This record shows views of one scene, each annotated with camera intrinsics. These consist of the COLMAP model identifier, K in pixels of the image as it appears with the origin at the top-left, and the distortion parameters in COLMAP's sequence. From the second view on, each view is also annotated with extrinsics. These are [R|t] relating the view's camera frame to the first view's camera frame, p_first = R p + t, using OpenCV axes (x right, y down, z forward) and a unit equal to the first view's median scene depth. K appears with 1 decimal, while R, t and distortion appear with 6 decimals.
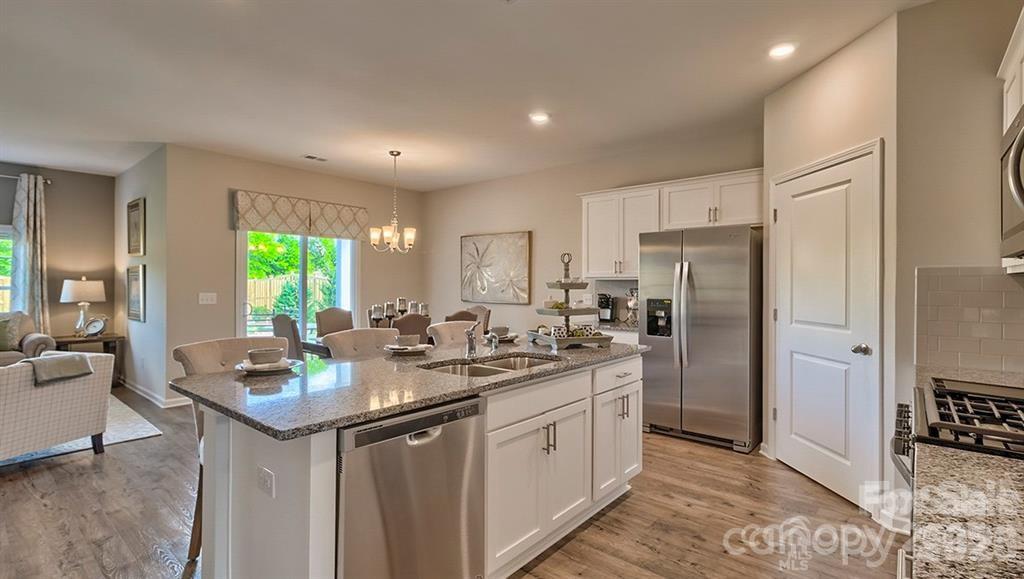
lens RADIAL K [[471.6, 0, 520.5], [0, 471.6, 289.8], [0, 0, 1]] dist [0.003540, 0.002017]
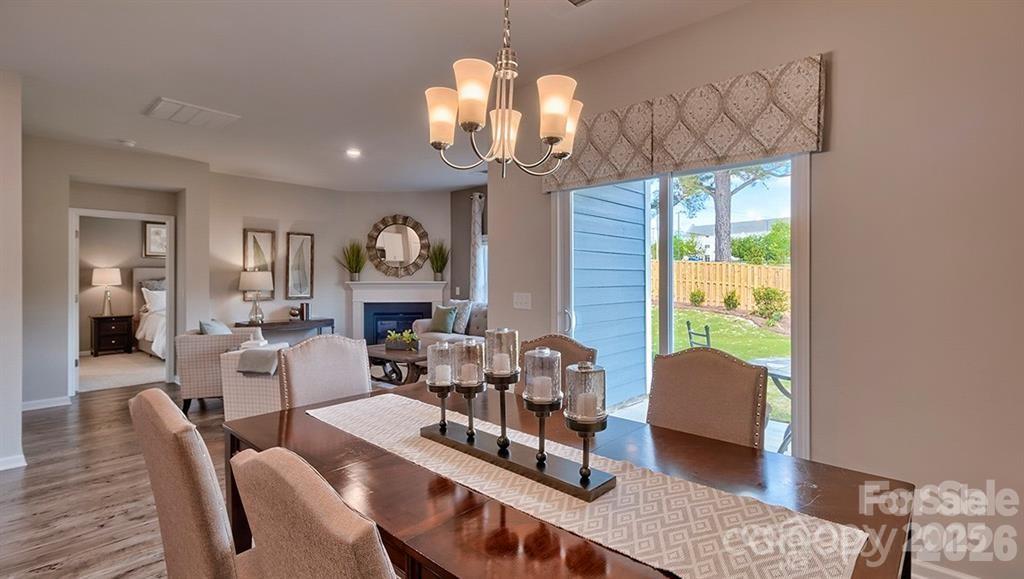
lens RADIAL K [[471.6, 0, 517.5], [0, 471.6, 282.7], [0, 0, 1]] dist [0.003540, 0.002017]
pose [[-0.024496, 0.001494, -0.999699, 0.025971], [-0.003615, 0.999992, 0.001583, -0.007650], [0.999693, 0.003652, -0.024490, 0.912904]]
